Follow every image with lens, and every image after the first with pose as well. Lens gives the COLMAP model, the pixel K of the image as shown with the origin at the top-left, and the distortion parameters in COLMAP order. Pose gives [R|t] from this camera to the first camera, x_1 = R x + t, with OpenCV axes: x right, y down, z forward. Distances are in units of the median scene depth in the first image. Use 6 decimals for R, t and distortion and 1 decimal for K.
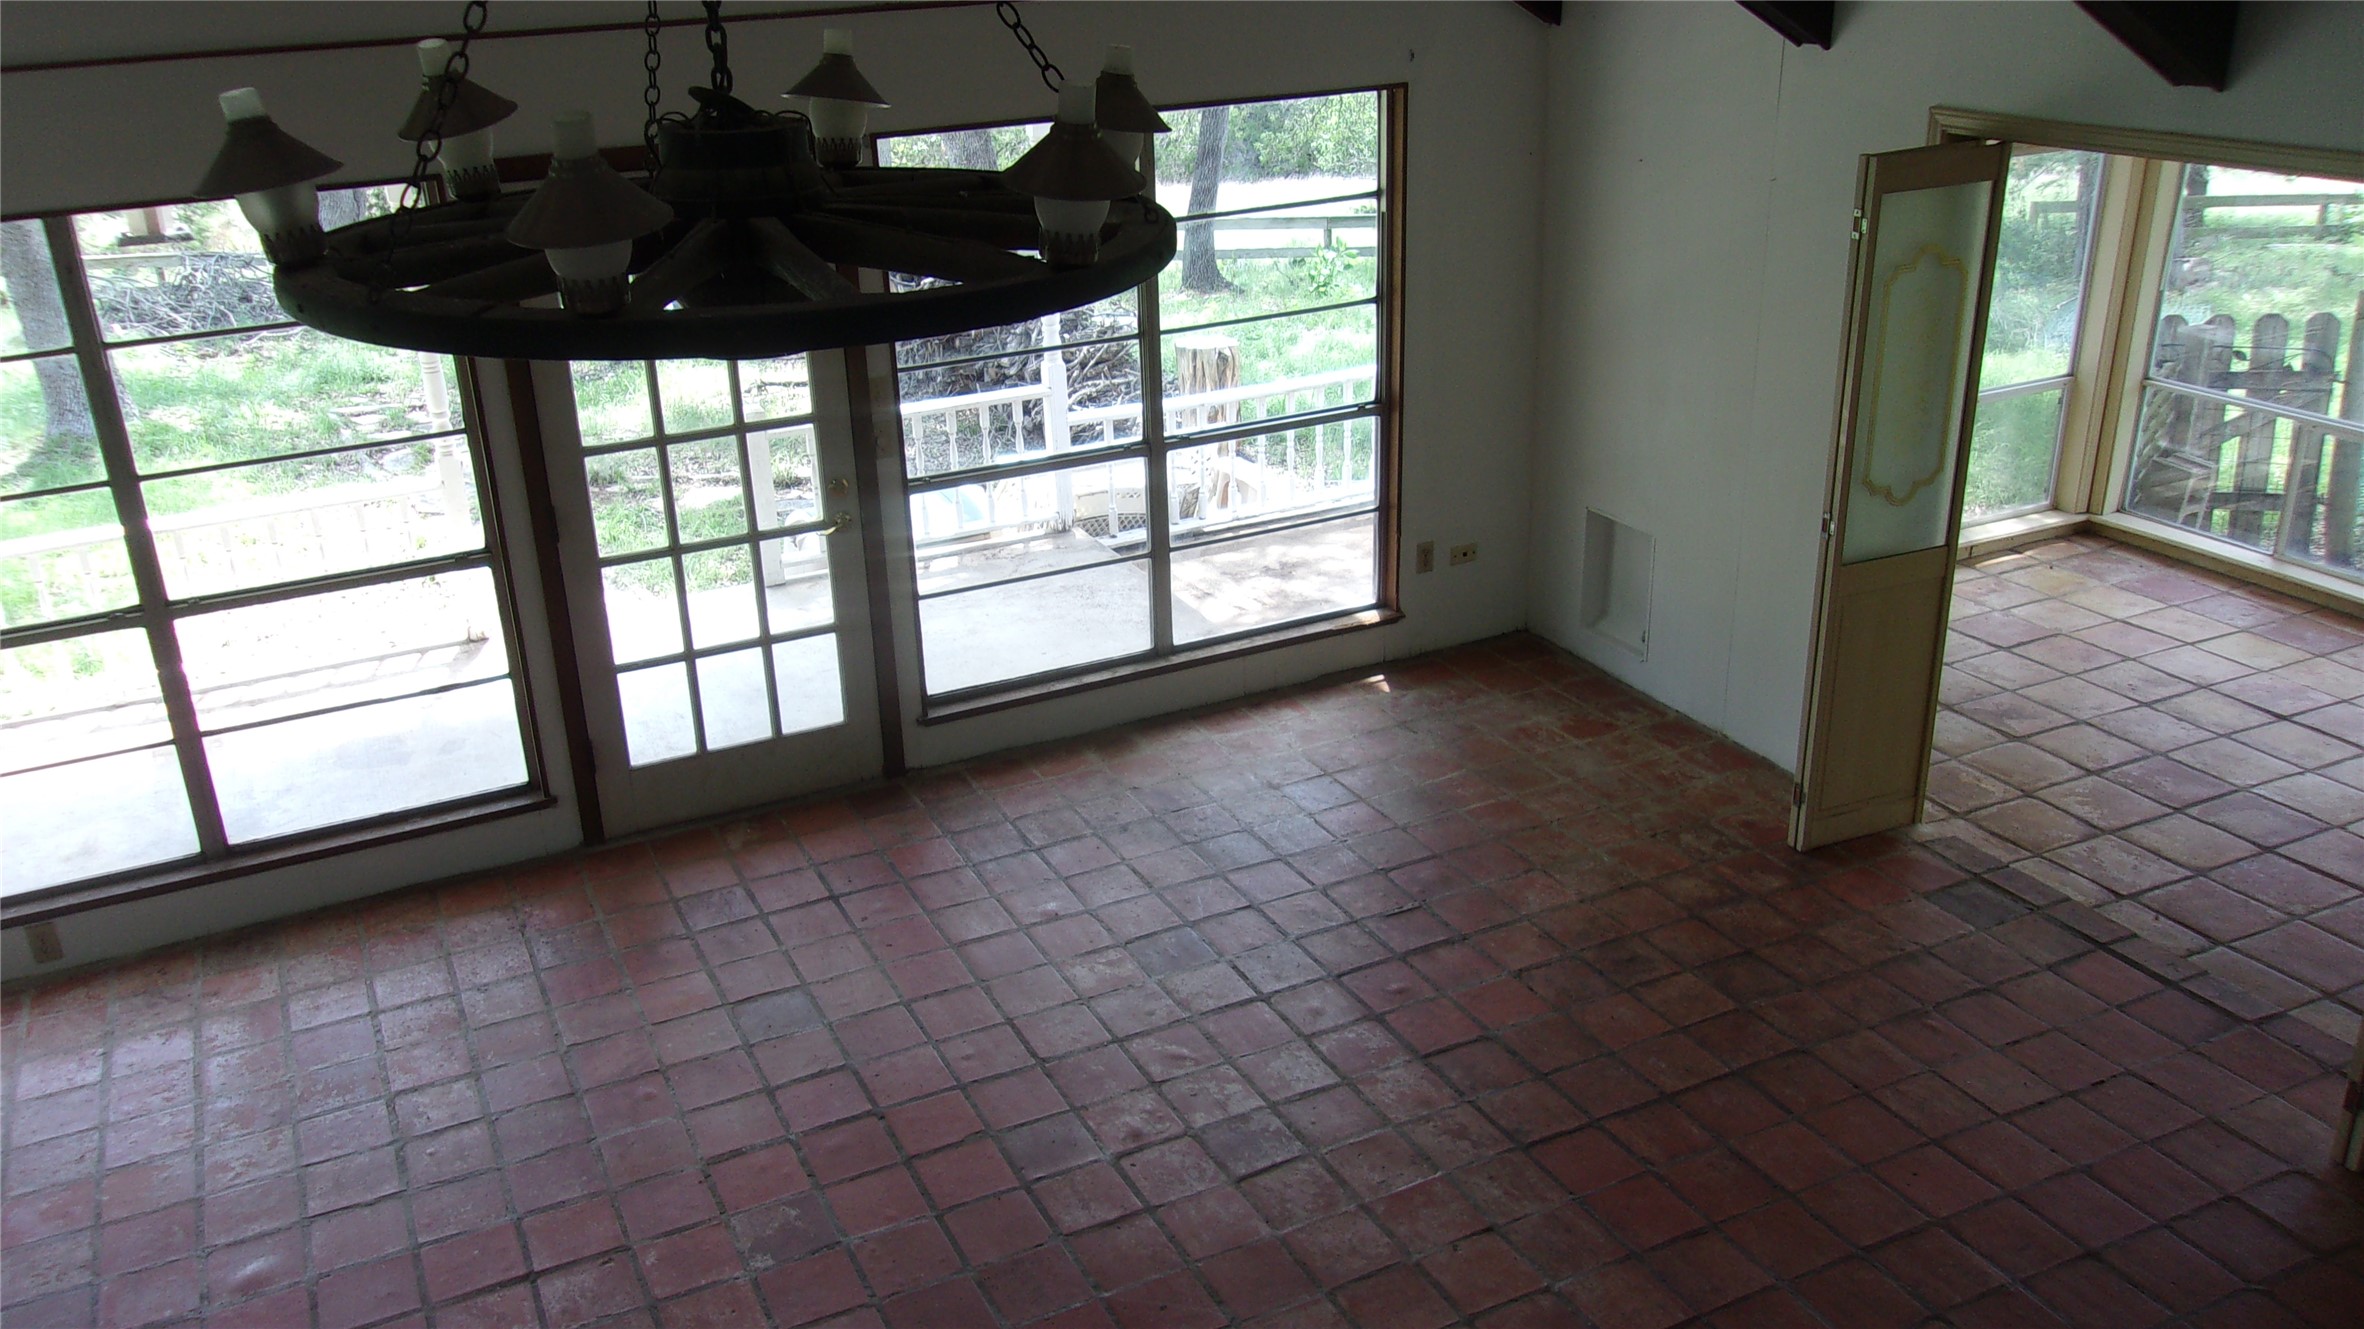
lens RADIAL K [[1887.3, 0, 1170.1], [0, 1887.3, 659.8], [0, 0, 1]] dist [-0.035383, 0.087461]
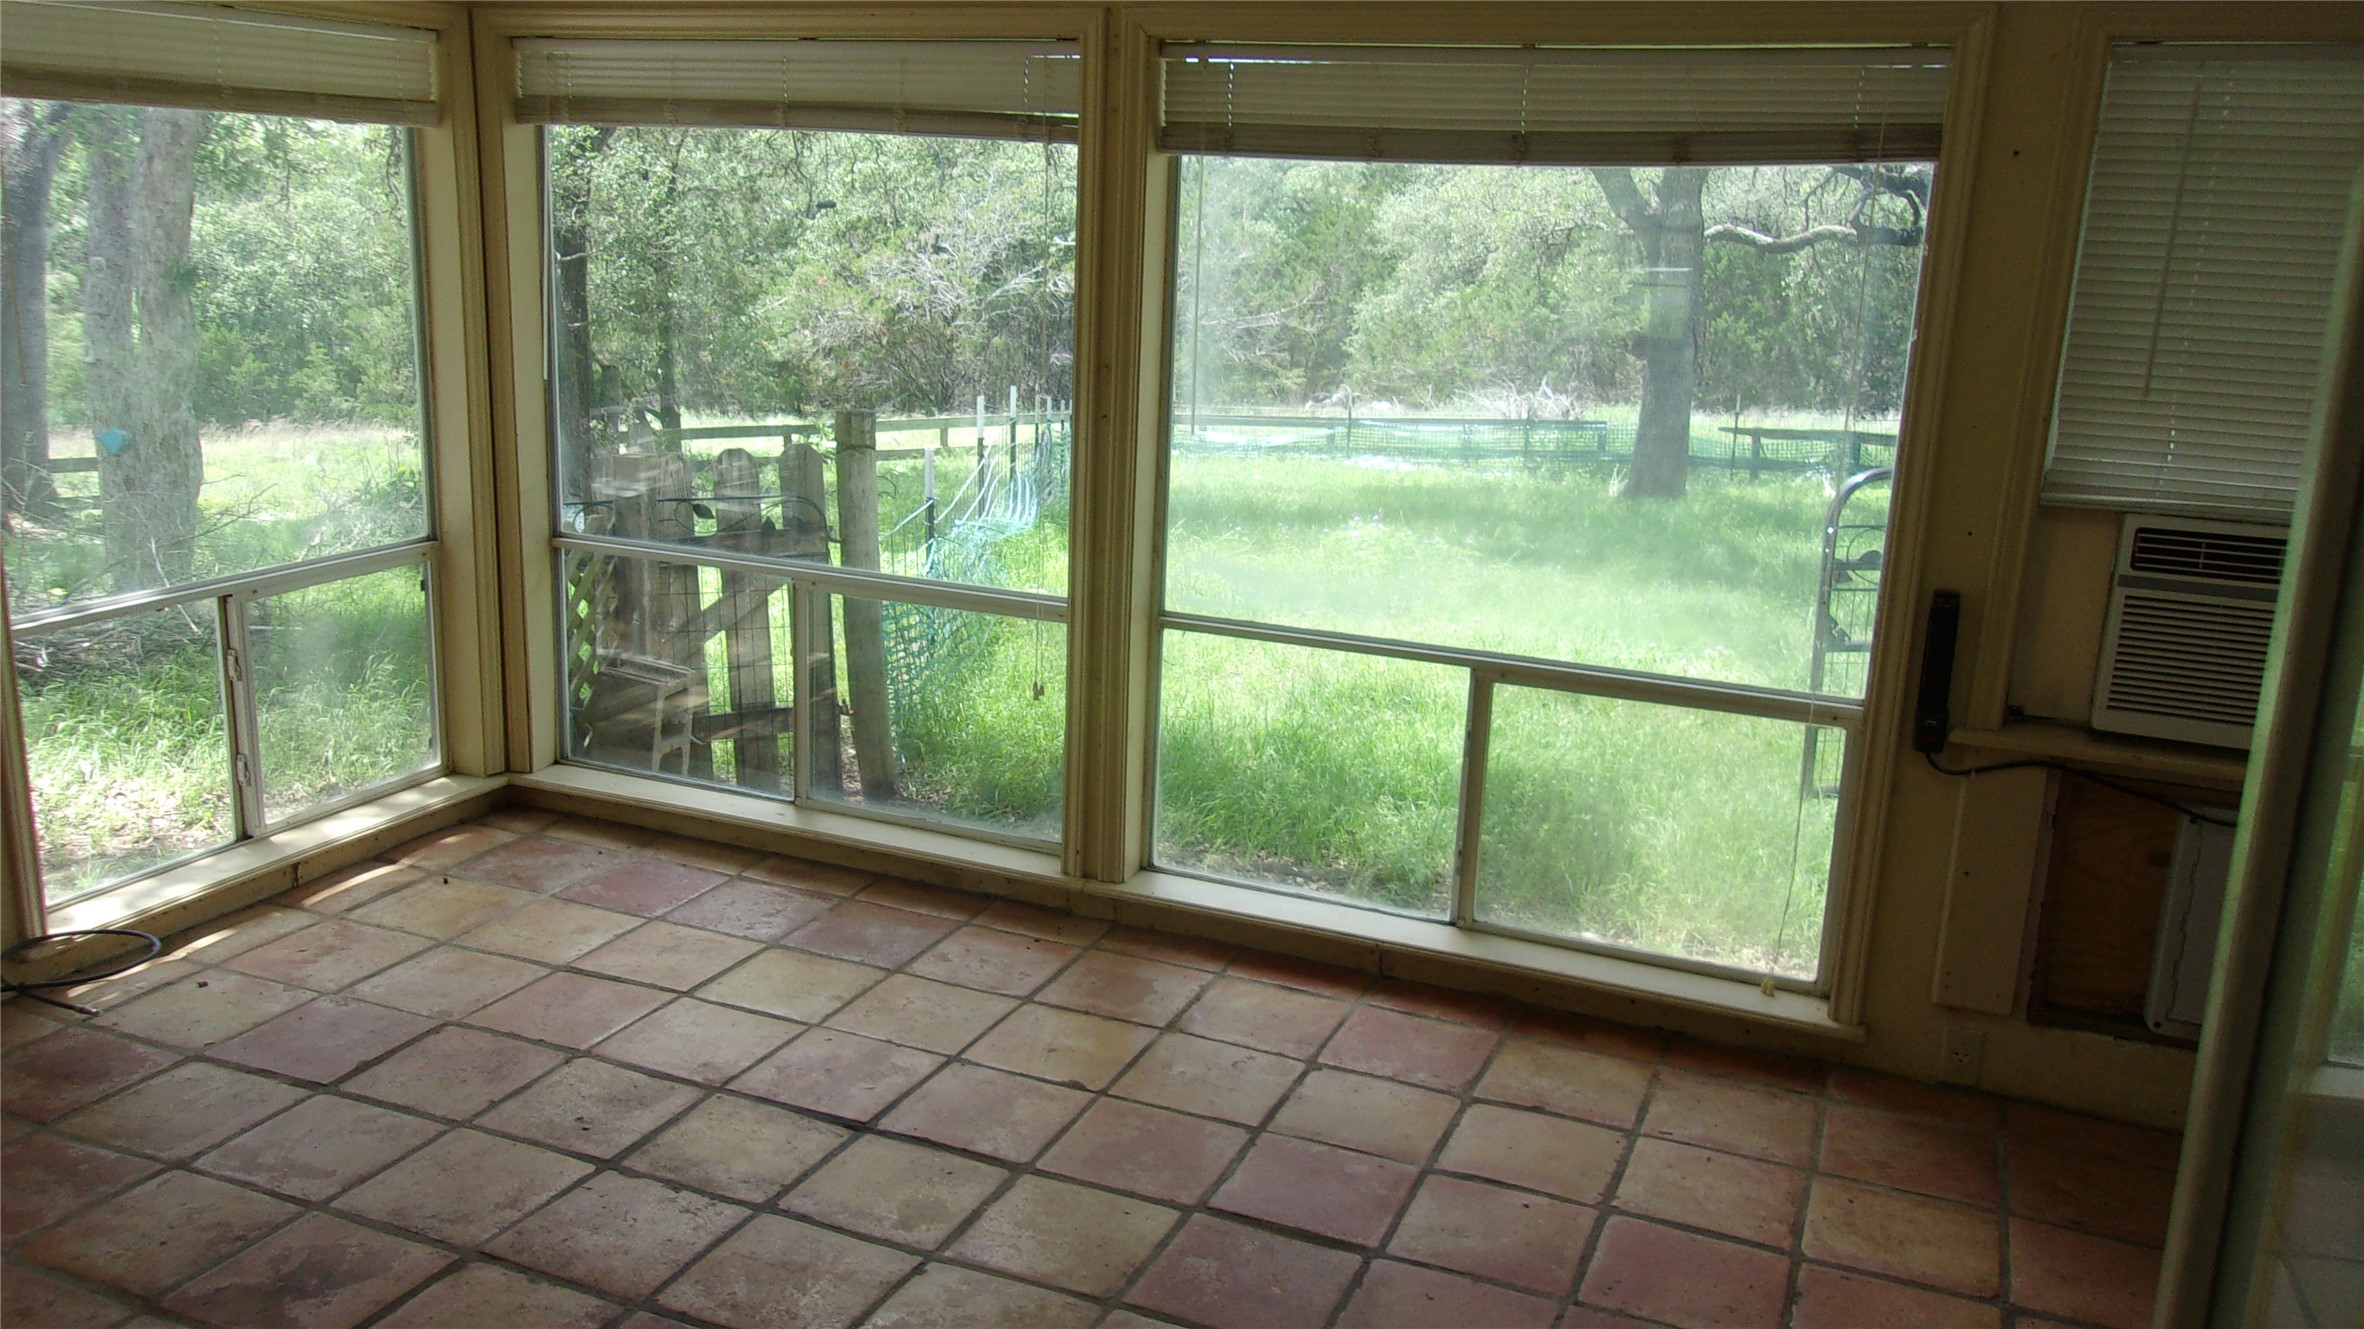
lens RADIAL K [[1901.5, 0, 1175.6], [0, 1901.5, 666.2], [0, 0, 1]] dist [-0.022554, 0.081729]
pose [[0.742149, -0.096905, 0.663193, 0.368787], [0.190598, 0.979154, -0.070217, -0.043175], [-0.642563, 0.178514, 0.745148, 0.613464]]
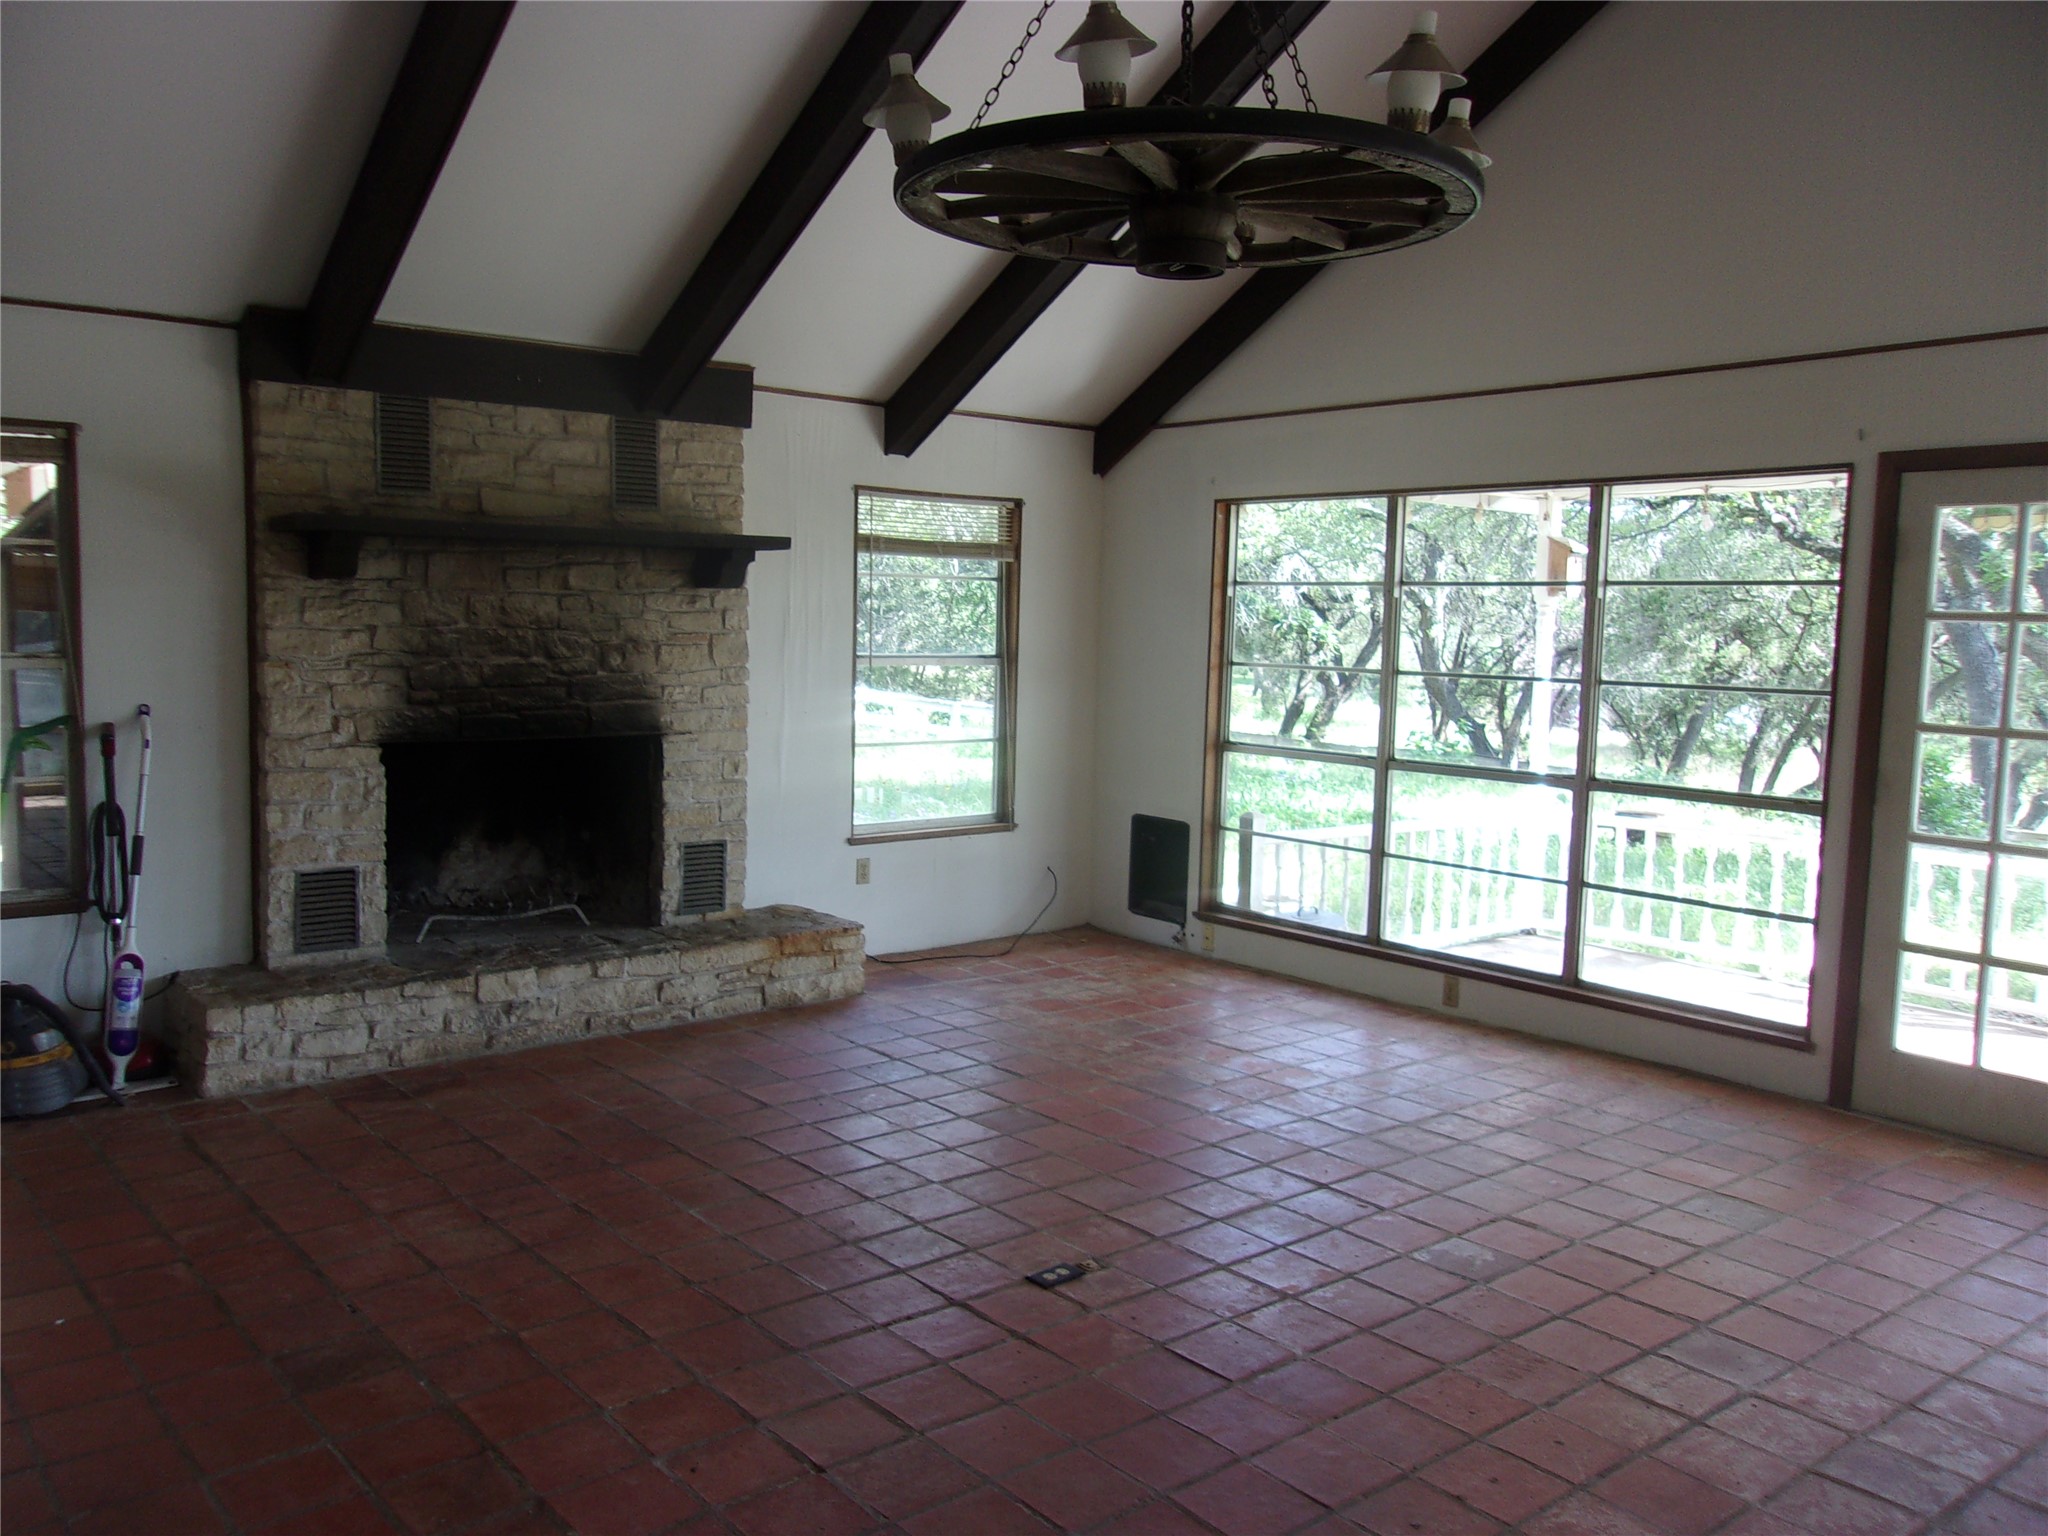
lens RADIAL K [[1604.8, 0, 1016.9], [0, 1604.8, 766.6], [0, 0, 1]] dist [-0.033456, 0.066905]
pose [[0.240472, 0.132809, -0.961527, 0.423147], [-0.398800, 0.916644, 0.026872, 0.085910], [0.884948, 0.376995, 0.273391, 0.292075]]
